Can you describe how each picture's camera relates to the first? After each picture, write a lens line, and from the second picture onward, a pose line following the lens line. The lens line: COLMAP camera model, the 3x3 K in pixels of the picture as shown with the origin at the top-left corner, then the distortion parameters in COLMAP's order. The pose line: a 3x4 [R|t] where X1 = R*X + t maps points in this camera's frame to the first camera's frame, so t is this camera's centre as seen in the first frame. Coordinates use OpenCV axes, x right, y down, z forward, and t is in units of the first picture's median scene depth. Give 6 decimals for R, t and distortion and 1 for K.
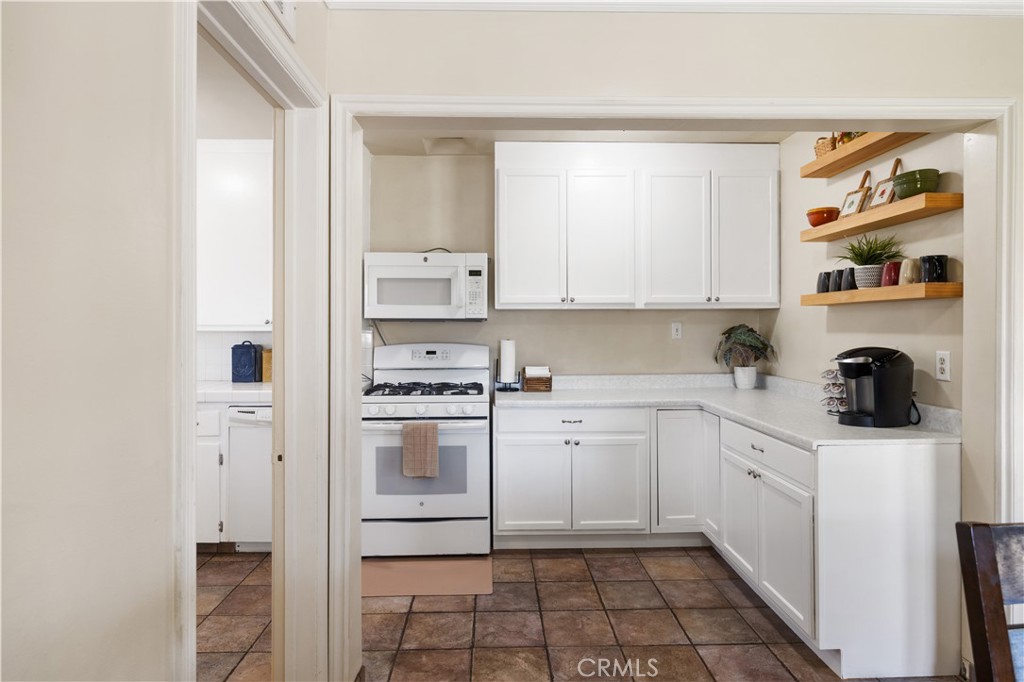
lens RADIAL K [[575.3, 0, 506.4], [0, 575.3, 328.2], [0, 0, 1]] dist [-0.003040, 0.000181]
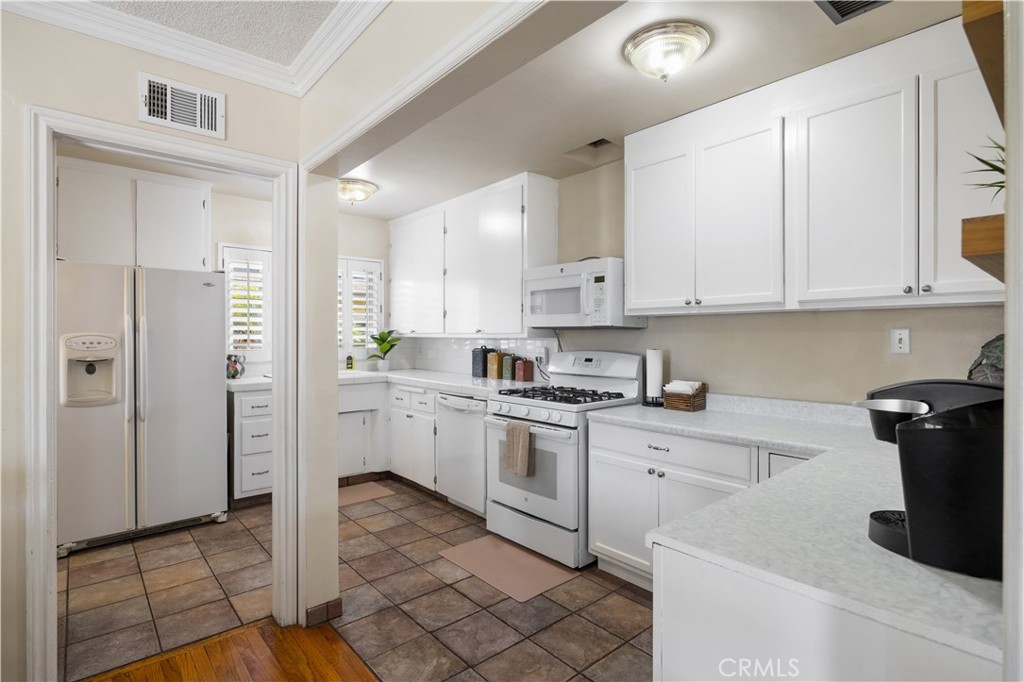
lens RADIAL K [[501.1, 0, 511.9], [0, 501.1, 338.5], [0, 0, 1]] dist [-0.006066, -0.000281]
pose [[0.637022, 0.006272, -0.770820, 0.548977], [-0.004400, 0.999980, 0.004500, 0.000939], [0.770833, 0.000525, 0.637037, 0.379463]]
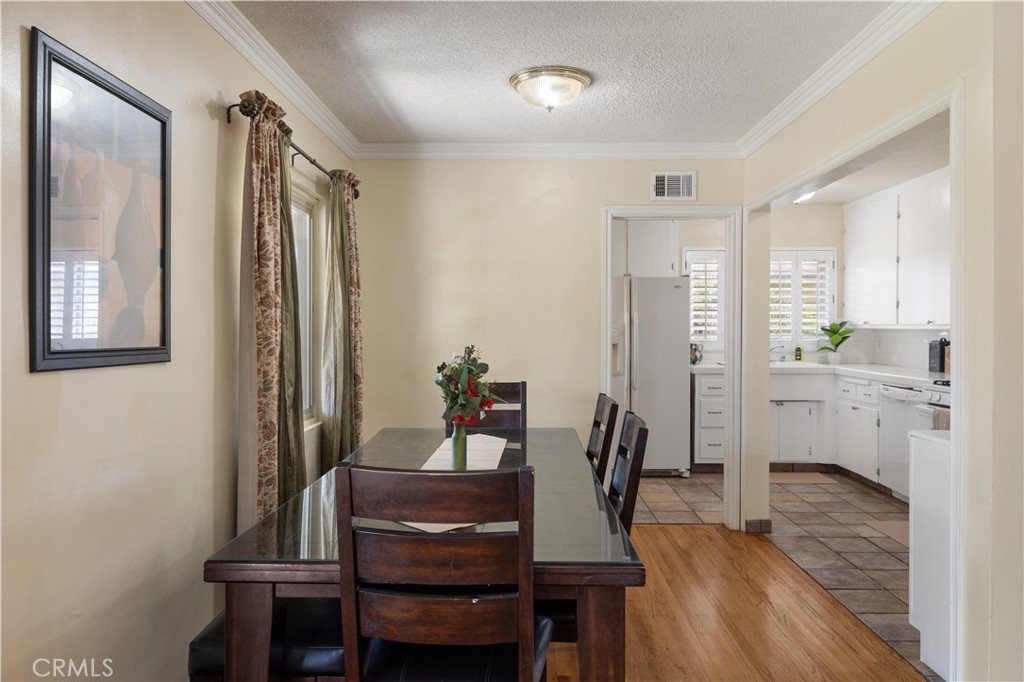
lens RADIAL K [[727.3, 0, 510.3], [0, 727.3, 337.9], [0, 0, 1]] dist [-0.005067, 0.005653]
pose [[-0.045231, 0.016839, -0.998835, 1.282464], [-0.003051, 0.999851, 0.016994, -0.000941], [0.998972, 0.003816, -0.045173, 0.200714]]
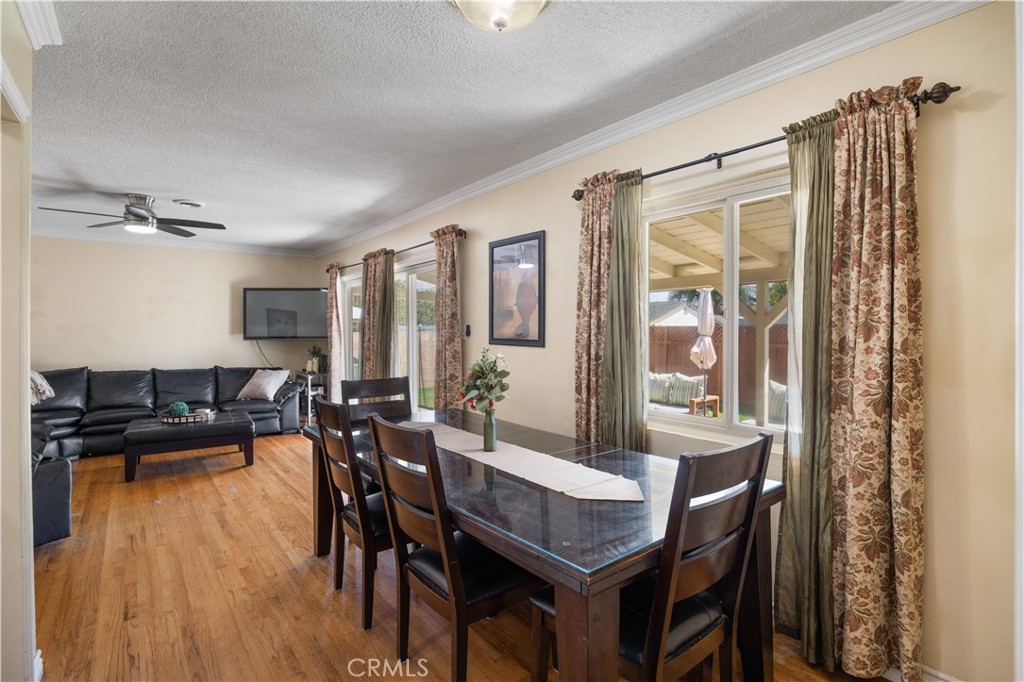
lens RADIAL K [[487.0, 0, 509.1], [0, 487.0, 332.6], [0, 0, 1]] dist [-0.006183, -0.000404]
pose [[-0.595180, -0.003397, 0.803585, -0.192121], [0.003247, 0.999973, 0.006632, -0.002944], [-0.803586, 0.006557, -0.595152, 0.504426]]
